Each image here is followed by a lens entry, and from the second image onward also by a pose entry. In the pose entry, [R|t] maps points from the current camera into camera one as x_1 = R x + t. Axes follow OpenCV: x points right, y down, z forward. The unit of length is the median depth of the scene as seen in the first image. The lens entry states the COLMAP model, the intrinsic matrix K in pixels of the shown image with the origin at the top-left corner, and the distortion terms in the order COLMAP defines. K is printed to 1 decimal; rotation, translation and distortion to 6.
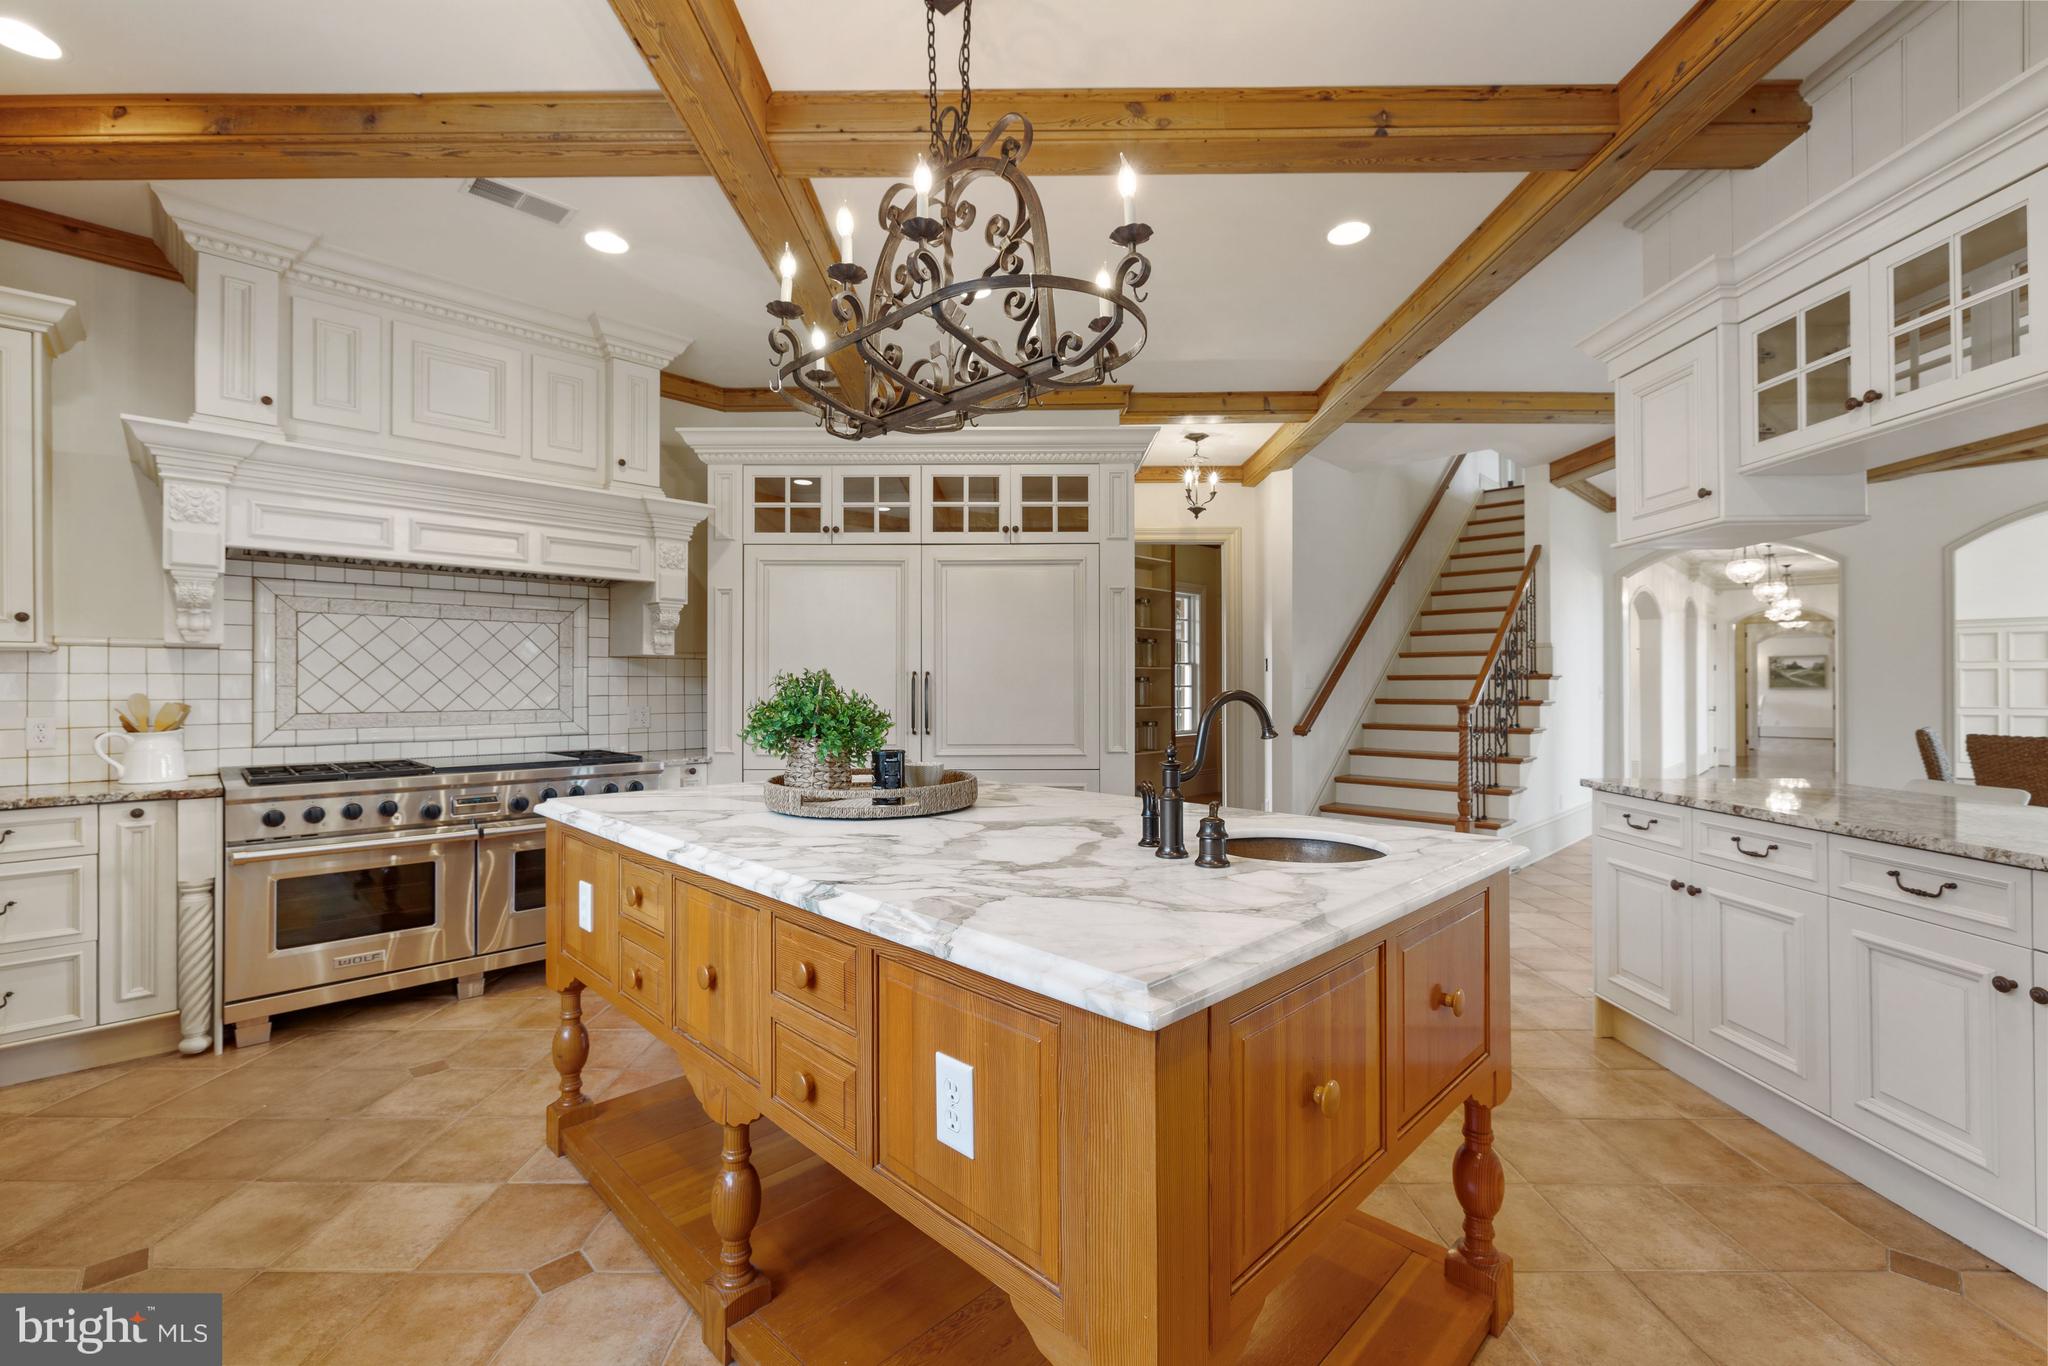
lens RADIAL K [[872.6, 0, 1024.0], [0, 872.6, 683.0], [0, 0, 1]] dist [-0.000139, -0.000005]
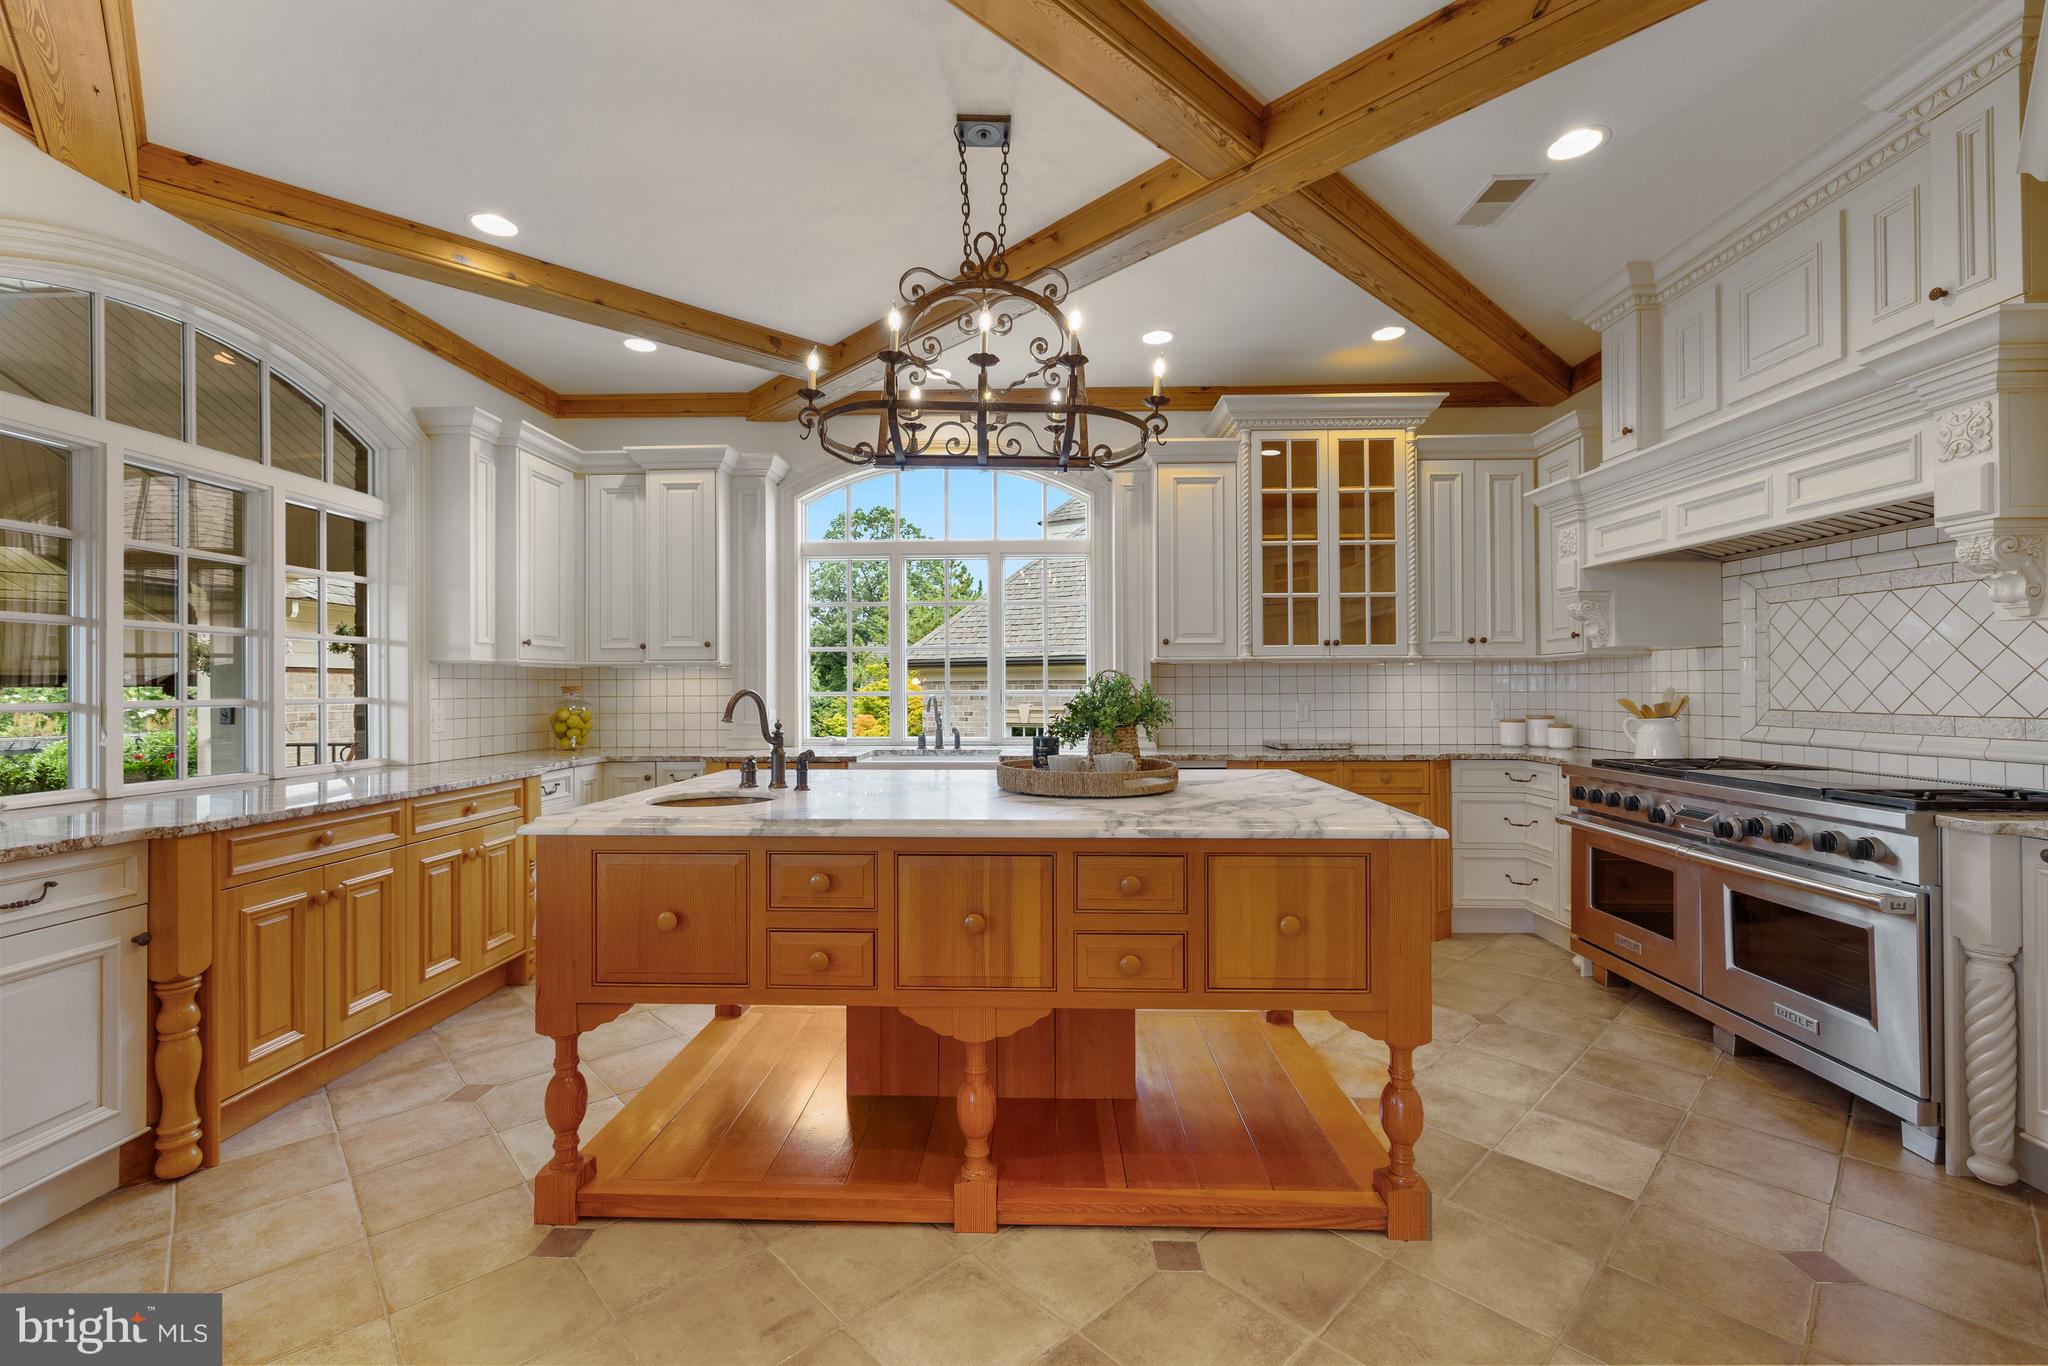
lens RADIAL K [[872.6, 0, 1024.0], [0, 872.6, 683.0], [0, 0, 1]] dist [-0.000139, -0.000005]
pose [[-0.723947, -0.001945, -0.689853, 0.406402], [0.002575, 0.999981, -0.005522, 0.008667], [0.689850, -0.005774, -0.723929, 1.070283]]
